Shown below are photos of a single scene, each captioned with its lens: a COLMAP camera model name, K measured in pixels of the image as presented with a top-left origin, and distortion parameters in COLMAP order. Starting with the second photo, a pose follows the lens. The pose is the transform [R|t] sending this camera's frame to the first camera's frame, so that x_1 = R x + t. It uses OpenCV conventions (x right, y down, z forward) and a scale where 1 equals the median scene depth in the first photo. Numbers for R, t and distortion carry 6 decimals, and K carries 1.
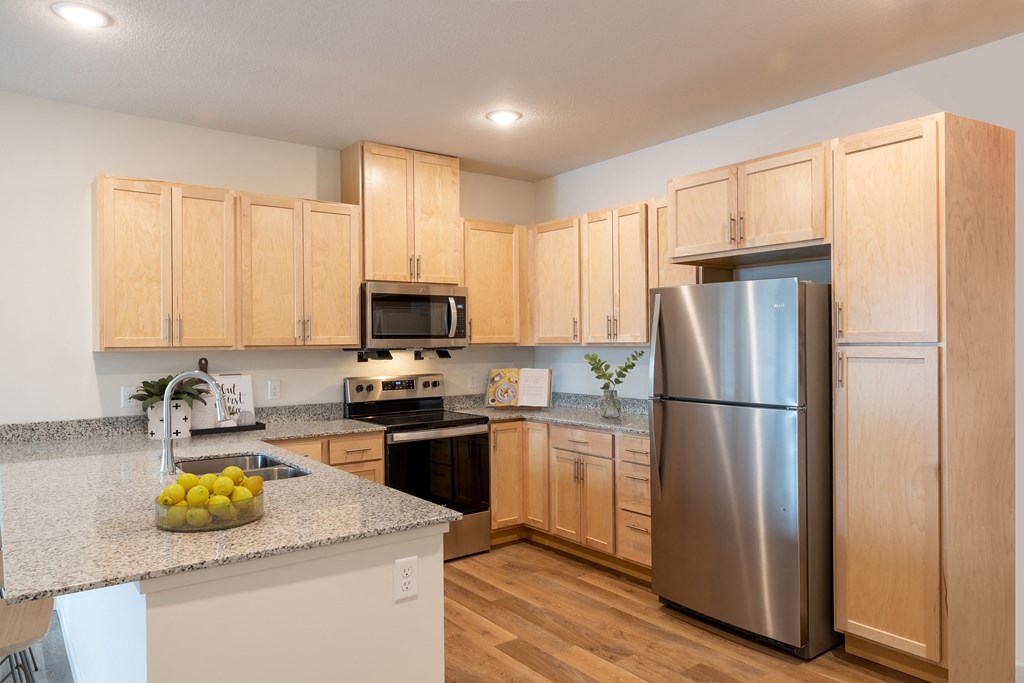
lens RADIAL K [[676.8, 0, 507.9], [0, 676.8, 346.4], [0, 0, 1]] dist [0.000354, -0.001494]
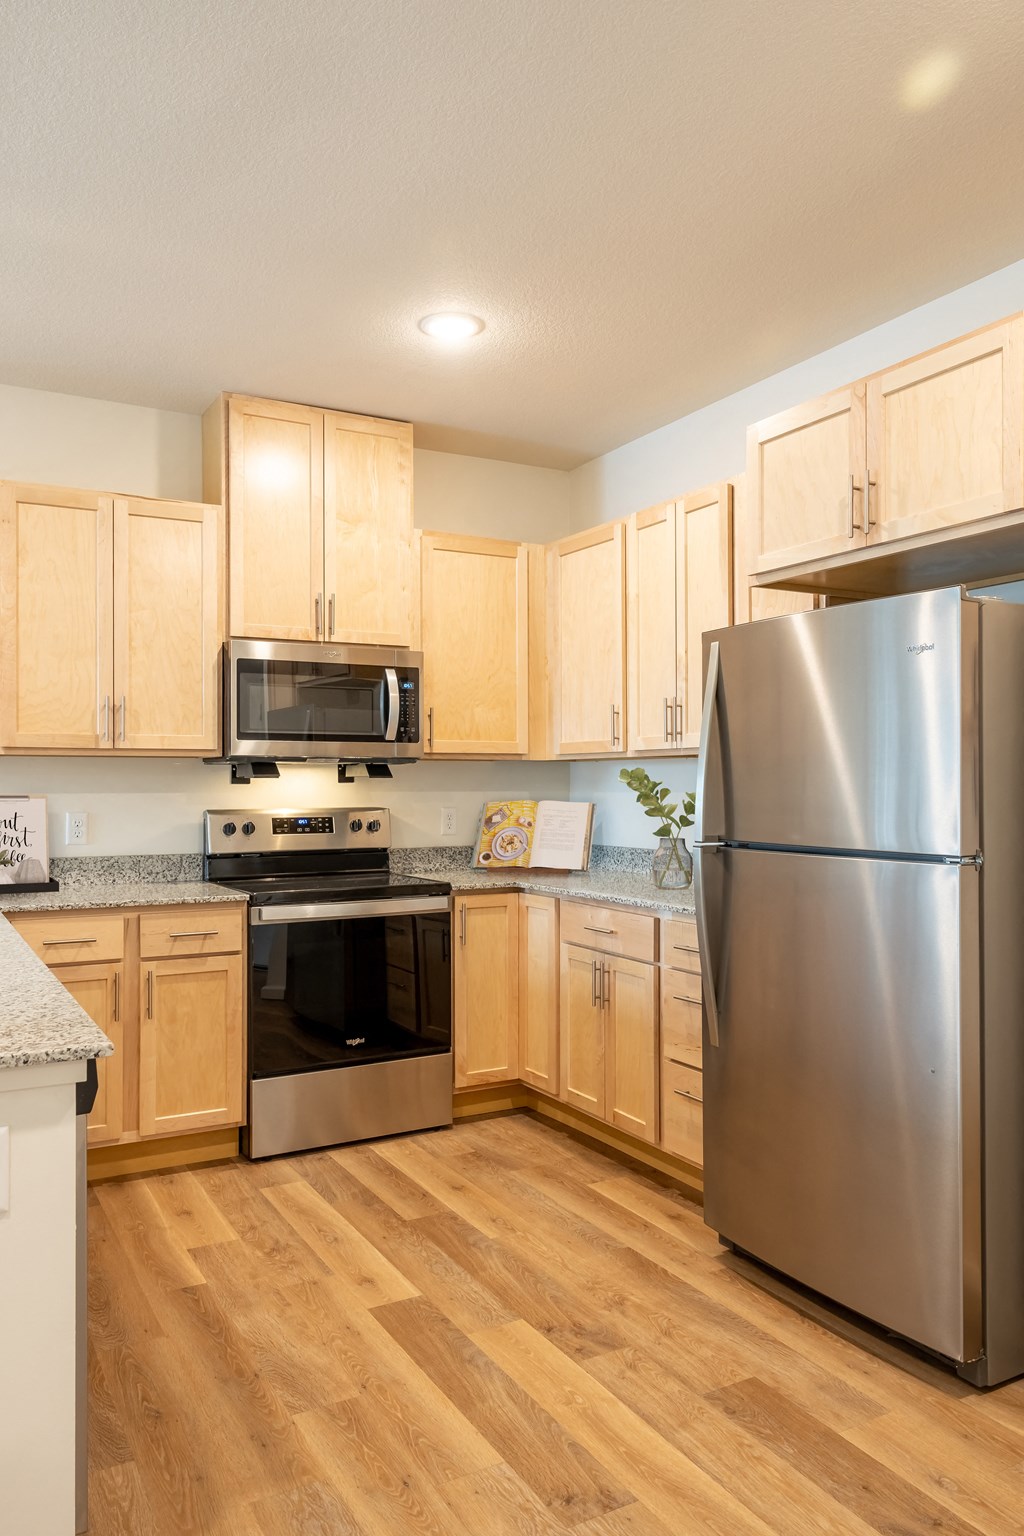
lens RADIAL K [[1097.2, 0, 497.9], [0, 1097.2, 780.5], [0, 0, 1]] dist [-0.002216, -0.000654]
pose [[0.989667, 0.005641, -0.143274, 0.157672], [-0.007180, 0.999922, -0.010225, 0.033402], [0.143205, 0.011148, 0.989630, 0.134863]]
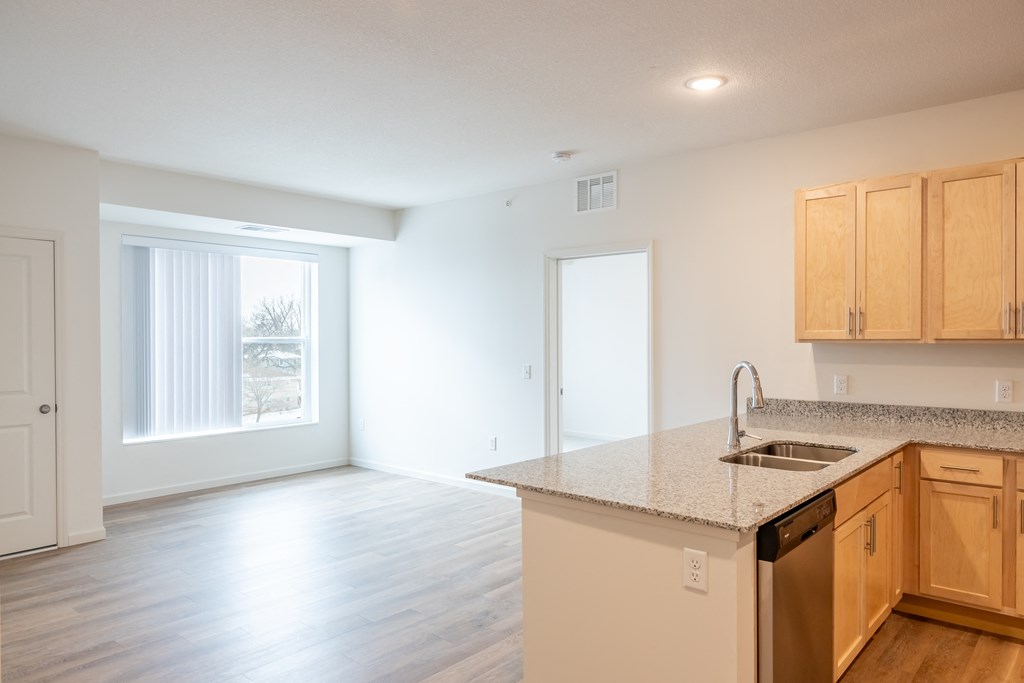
lens RADIAL K [[676.8, 0, 519.9], [0, 676.8, 347.5], [0, 0, 1]] dist [0.000354, -0.001494]
pose [[0.209643, 0.021946, -0.977532, 0.381325], [-0.003174, 0.999758, 0.021764, -0.007270], [0.977773, -0.001460, 0.209662, 0.254914]]
